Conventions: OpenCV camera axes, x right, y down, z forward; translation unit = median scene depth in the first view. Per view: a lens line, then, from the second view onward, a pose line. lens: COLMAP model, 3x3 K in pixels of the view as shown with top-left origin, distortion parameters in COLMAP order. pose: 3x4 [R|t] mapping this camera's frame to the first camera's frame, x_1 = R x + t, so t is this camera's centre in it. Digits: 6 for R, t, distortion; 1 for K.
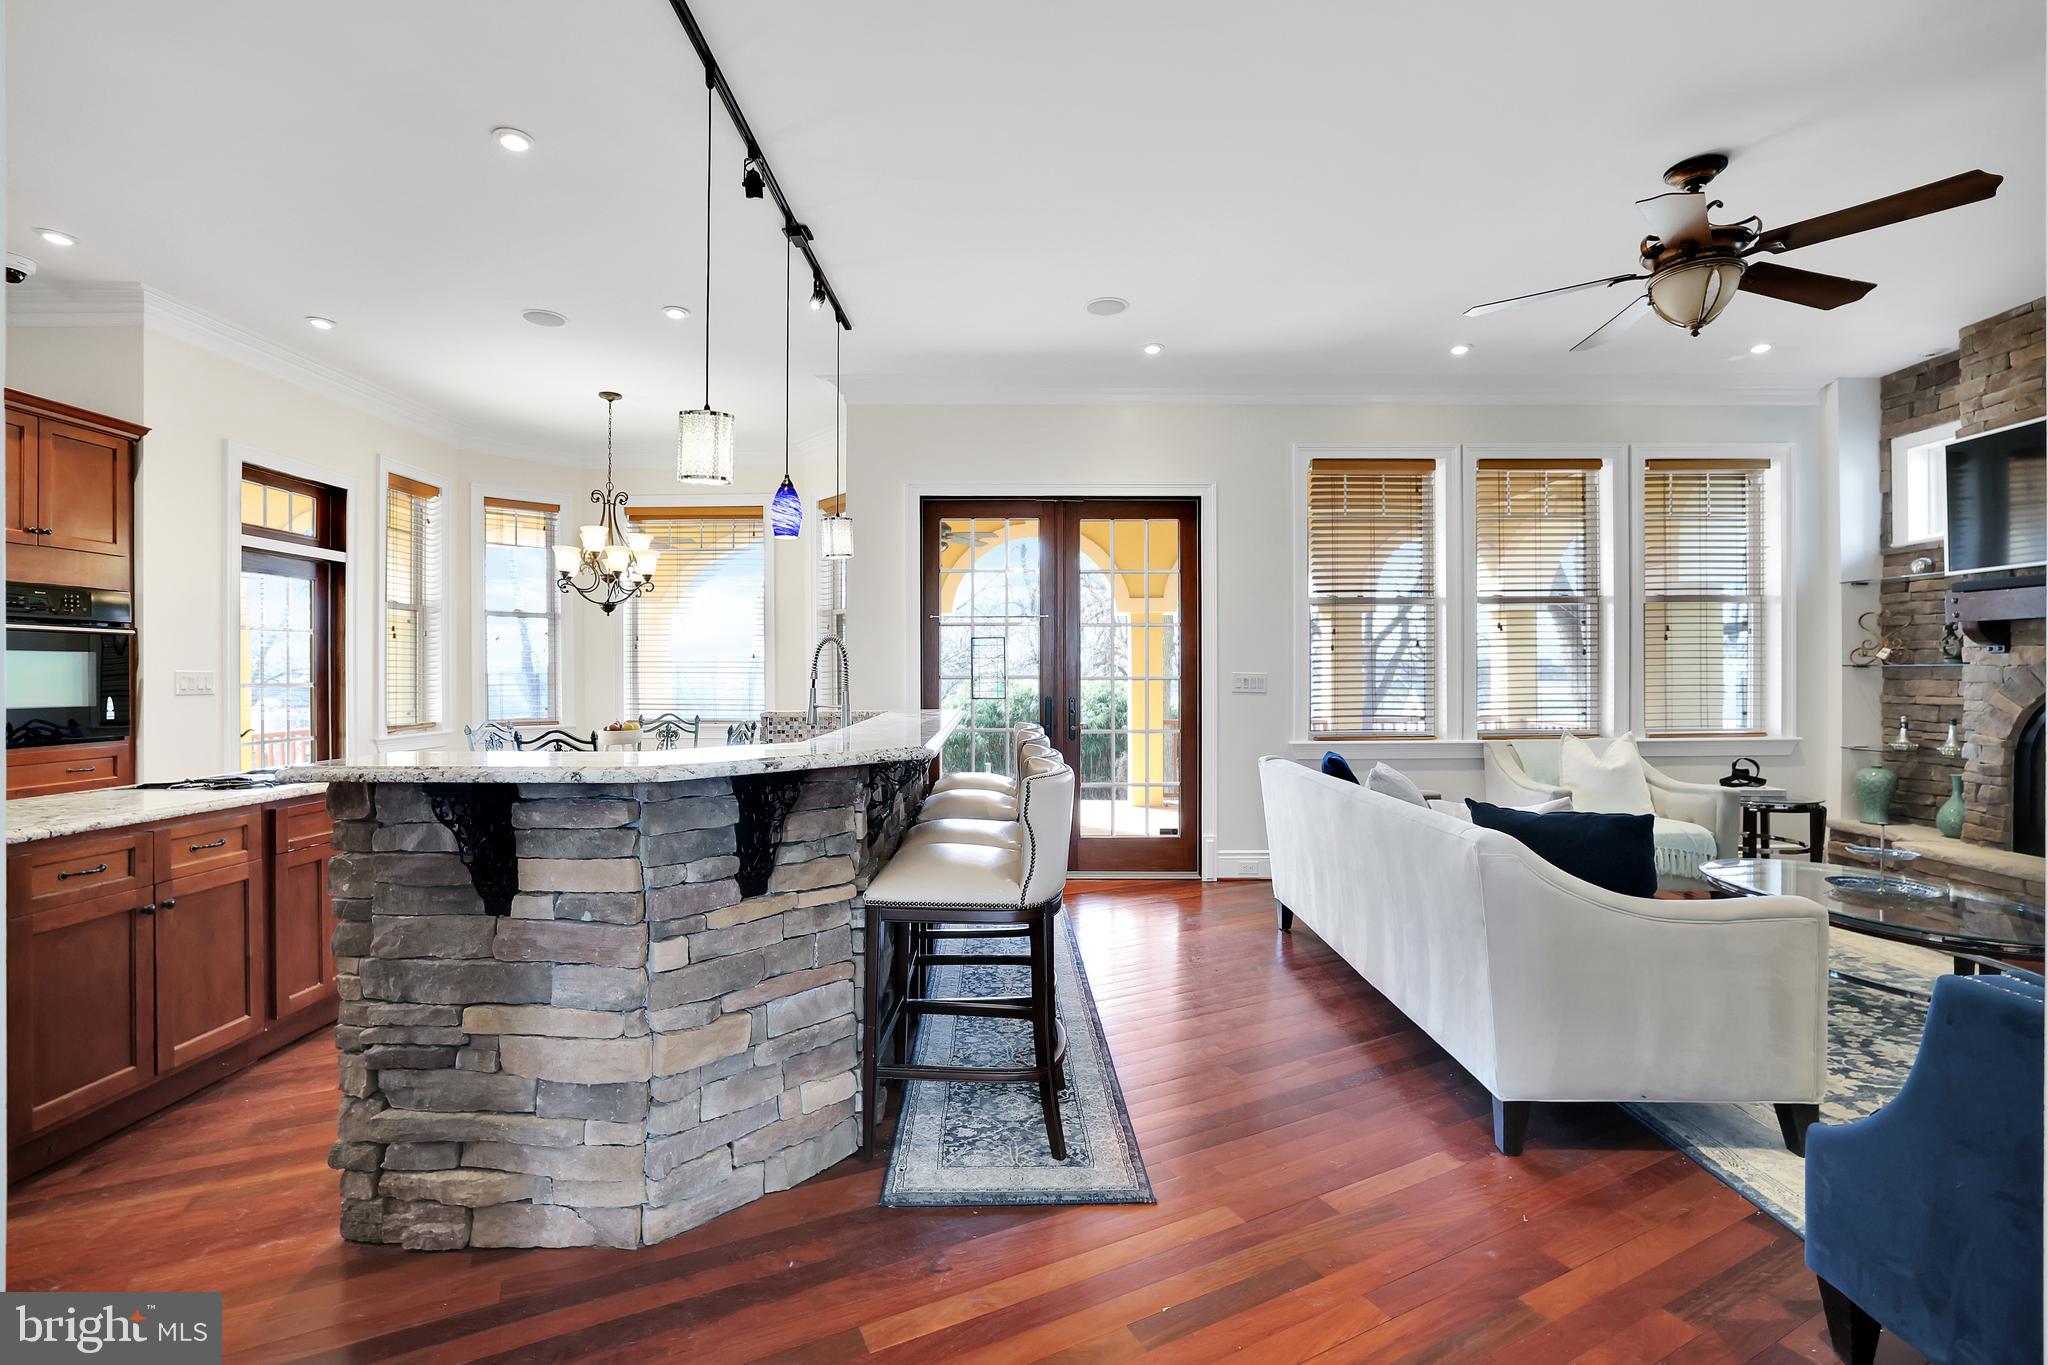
lens RADIAL K [[860.2, 0, 1018.8], [0, 860.2, 675.0], [0, 0, 1]] dist [-0.029676, 0.006122]
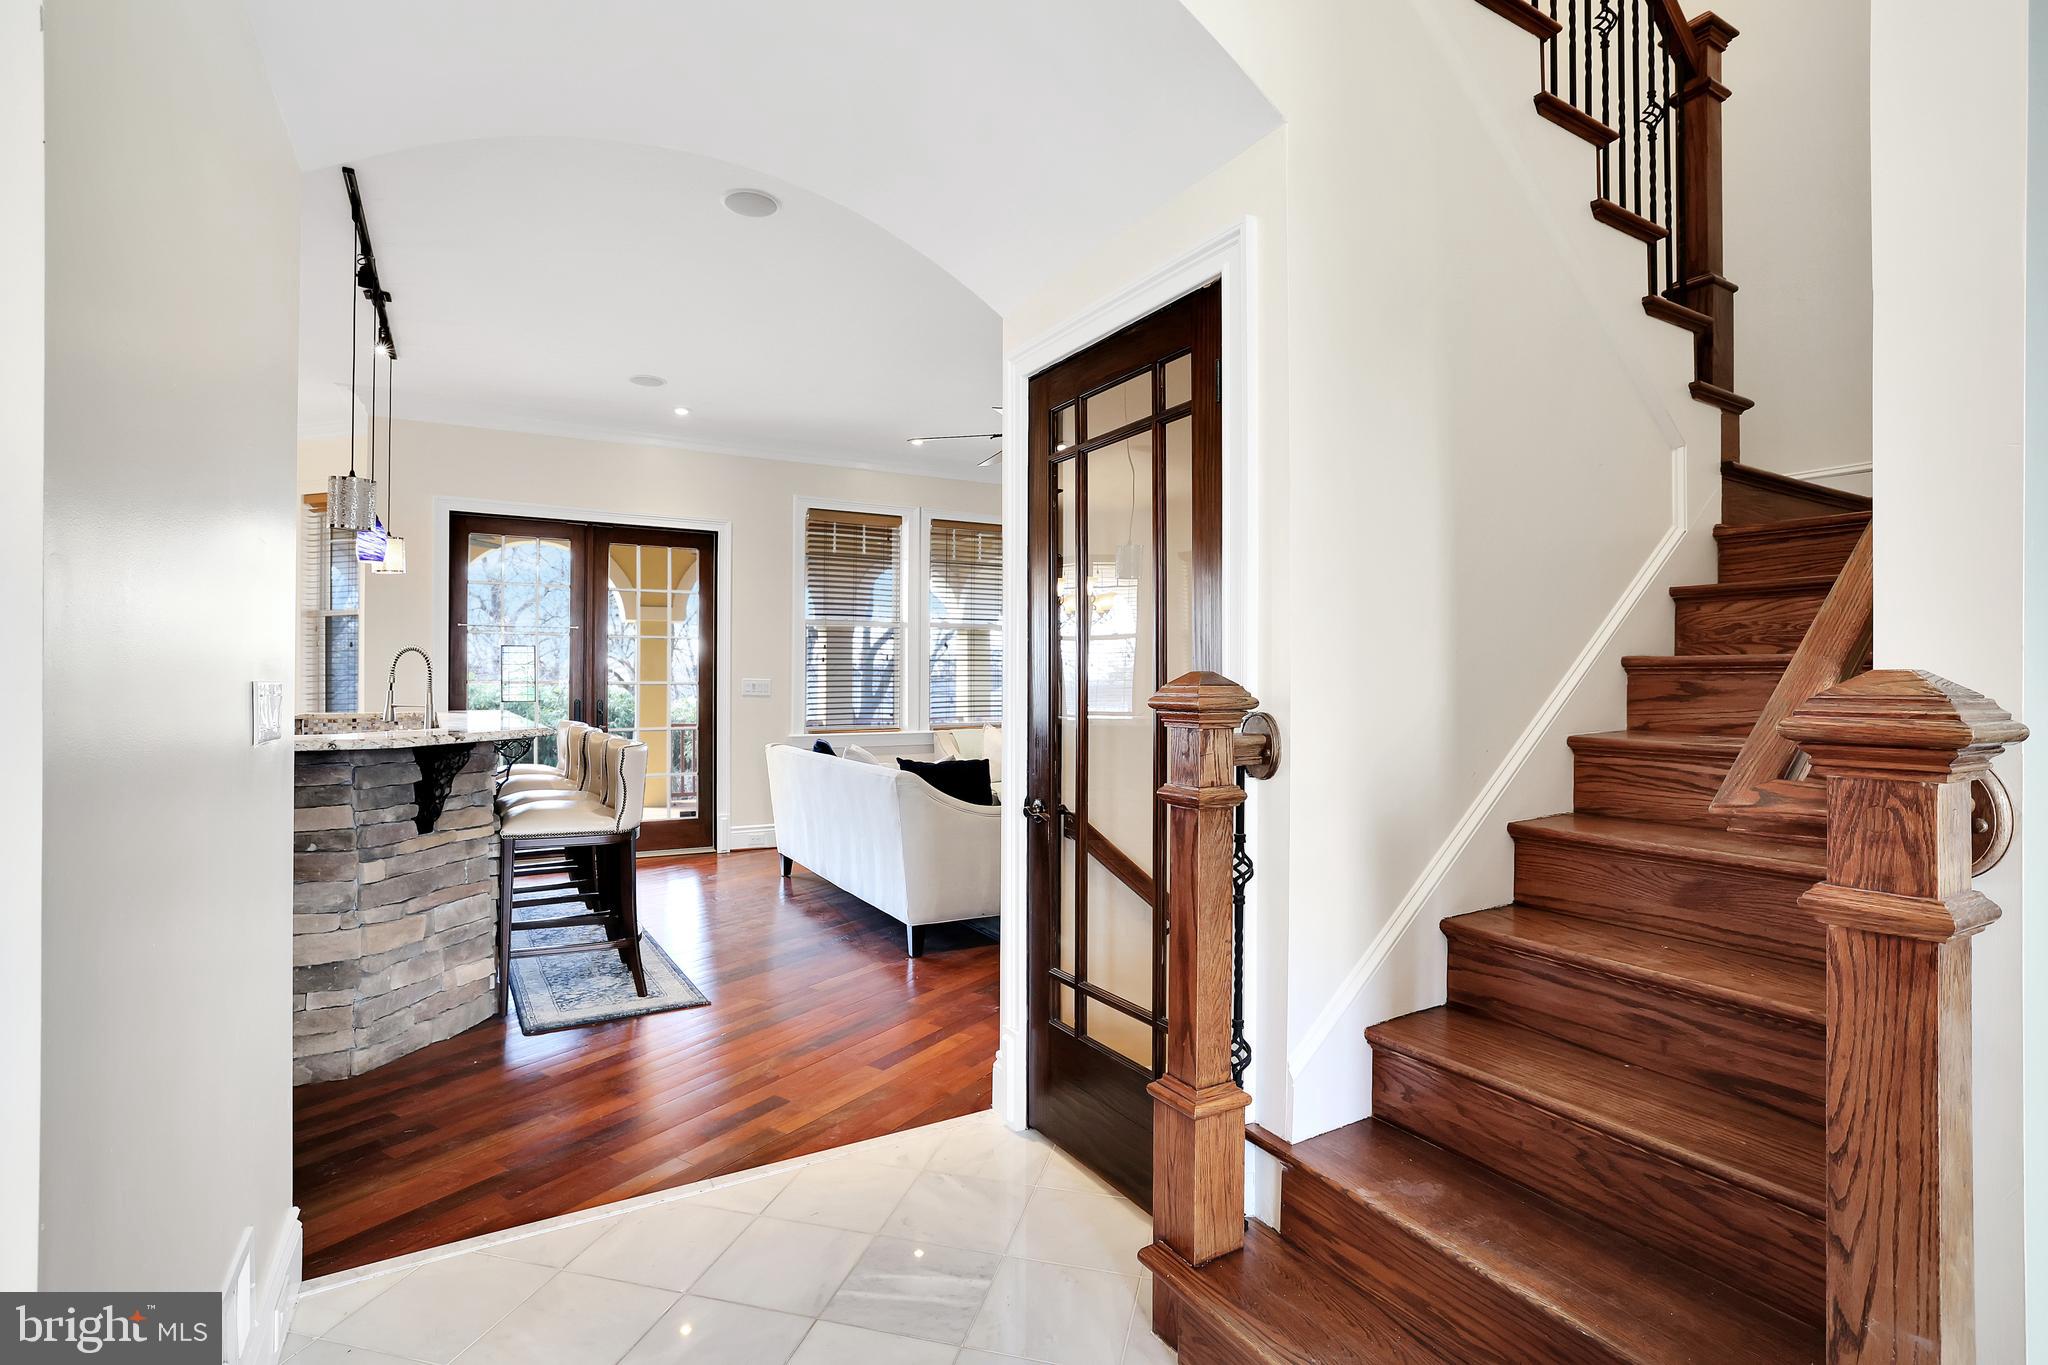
lens RADIAL K [[947.0, 0, 1017.2], [0, 947.0, 674.7], [0, 0, 1]] dist [-0.015866, 0.002019]
pose [[0.856499, 0.007739, 0.516091, -0.137172], [-0.003766, 0.999955, -0.008745, 0.001257], [-0.516135, 0.005547, 0.856489, -0.429508]]
